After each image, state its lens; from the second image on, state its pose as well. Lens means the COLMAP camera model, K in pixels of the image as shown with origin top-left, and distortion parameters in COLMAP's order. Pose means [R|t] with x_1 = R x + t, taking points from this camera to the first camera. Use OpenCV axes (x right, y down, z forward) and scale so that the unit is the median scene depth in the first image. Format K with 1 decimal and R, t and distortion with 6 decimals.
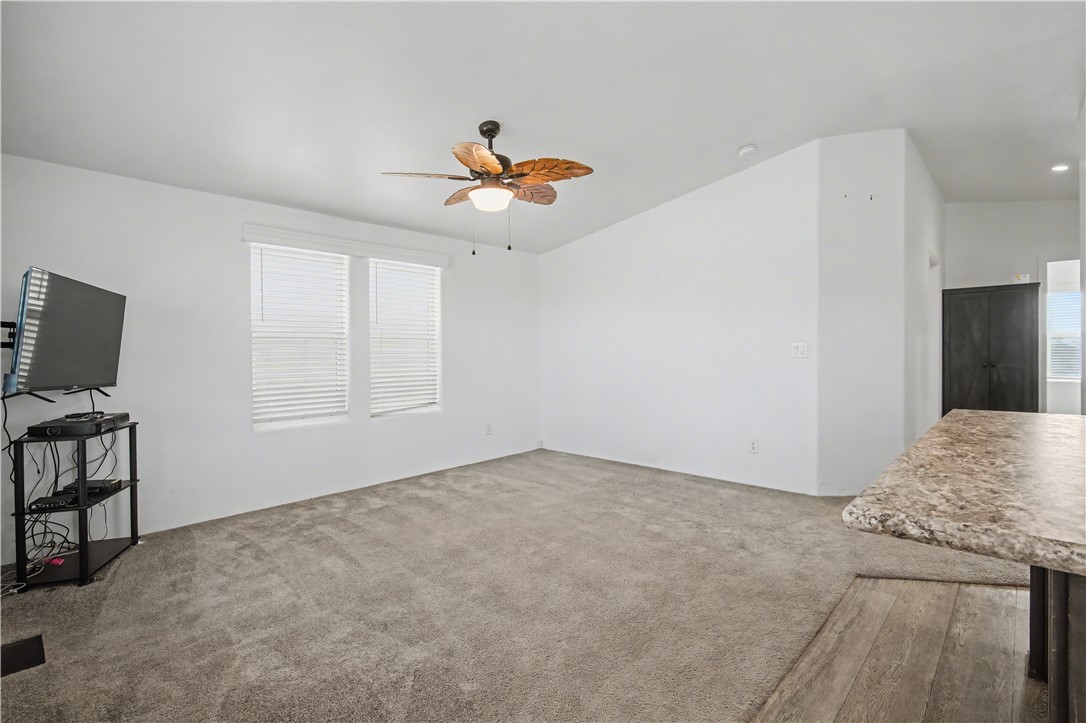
lens RADIAL K [[498.2, 0, 550.3], [0, 498.2, 347.7], [0, 0, 1]] dist [0.000003, -0.001321]
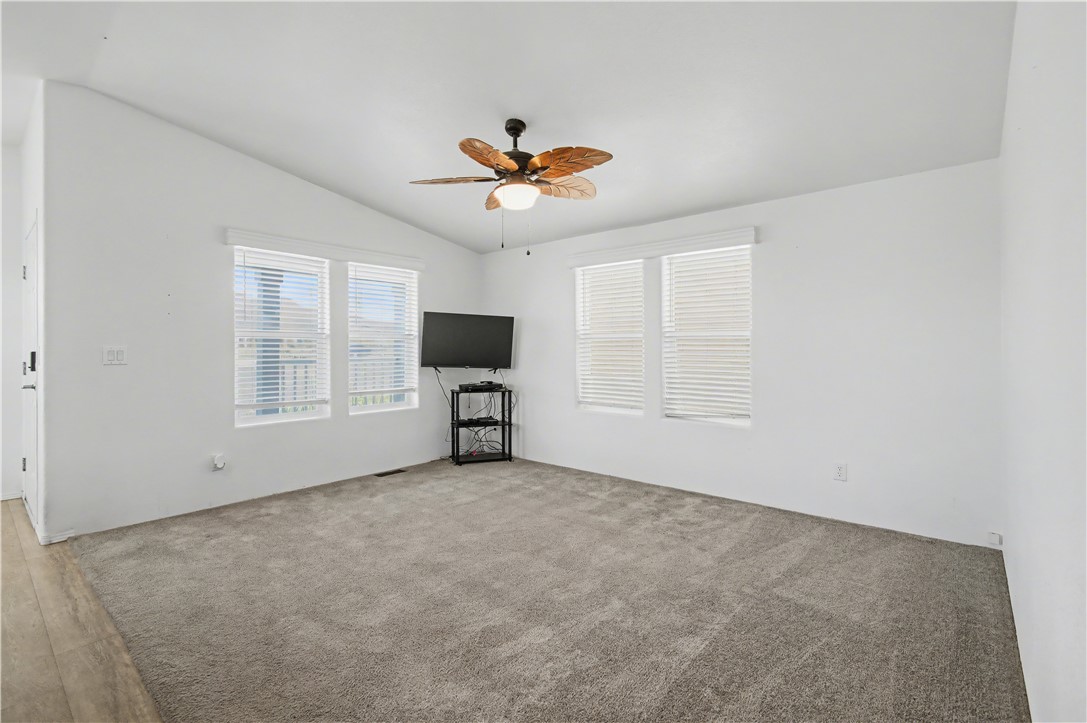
lens RADIAL K [[498.7, 0, 548.8], [0, 498.7, 352.0], [0, 0, 1]] dist [0.000003, -0.001321]
pose [[0.045681, 0.015987, -0.998828, 0.874037], [0.006792, 0.999844, 0.016314, -0.010518], [0.998933, -0.007529, 0.045566, 1.031585]]
